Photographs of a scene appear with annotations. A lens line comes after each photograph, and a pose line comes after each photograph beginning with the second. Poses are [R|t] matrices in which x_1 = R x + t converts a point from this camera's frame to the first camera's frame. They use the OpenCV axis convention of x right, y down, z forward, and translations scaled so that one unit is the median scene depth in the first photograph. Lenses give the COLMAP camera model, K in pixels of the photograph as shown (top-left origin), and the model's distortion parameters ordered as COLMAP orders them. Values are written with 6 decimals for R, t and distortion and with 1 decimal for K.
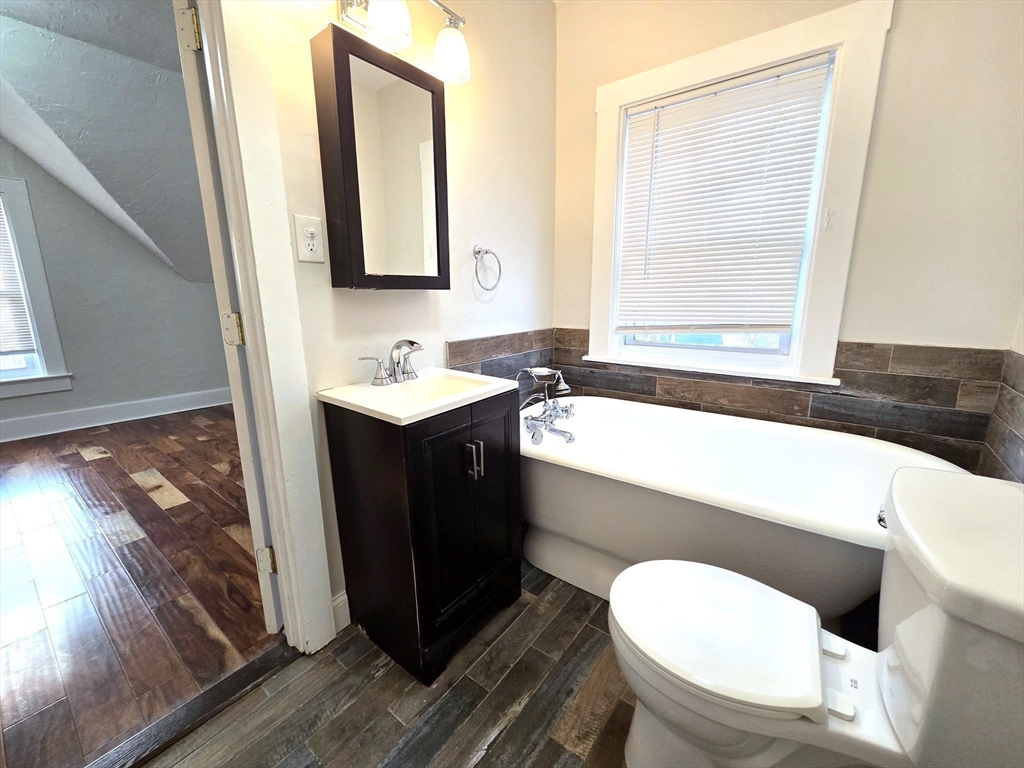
lens RADIAL K [[424.4, 0, 515.6], [0, 424.4, 383.4], [0, 0, 1]] dist [0.000389, -0.000183]
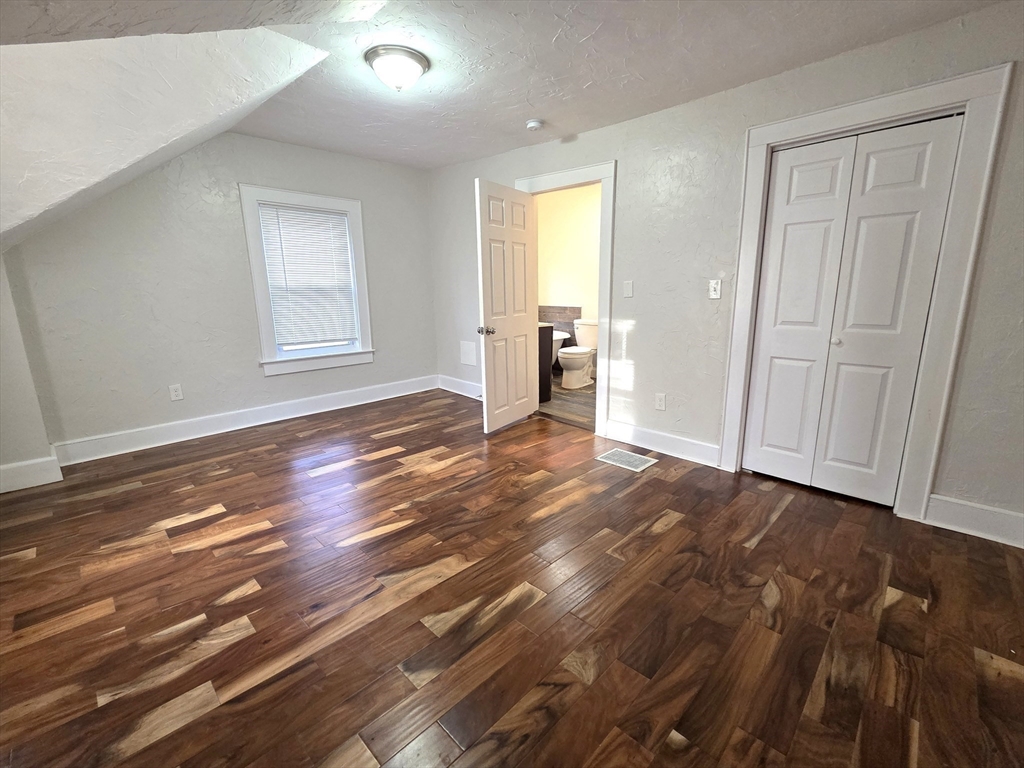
lens RADIAL K [[424.4, 0, 515.6], [0, 424.4, 383.4], [0, 0, 1]] dist [0.000389, -0.000183]
pose [[0.126040, -0.209854, 0.969575, -1.552043], [0.245483, 0.953570, 0.174478, -0.036528], [-0.961172, 0.216023, 0.171703, 0.314172]]
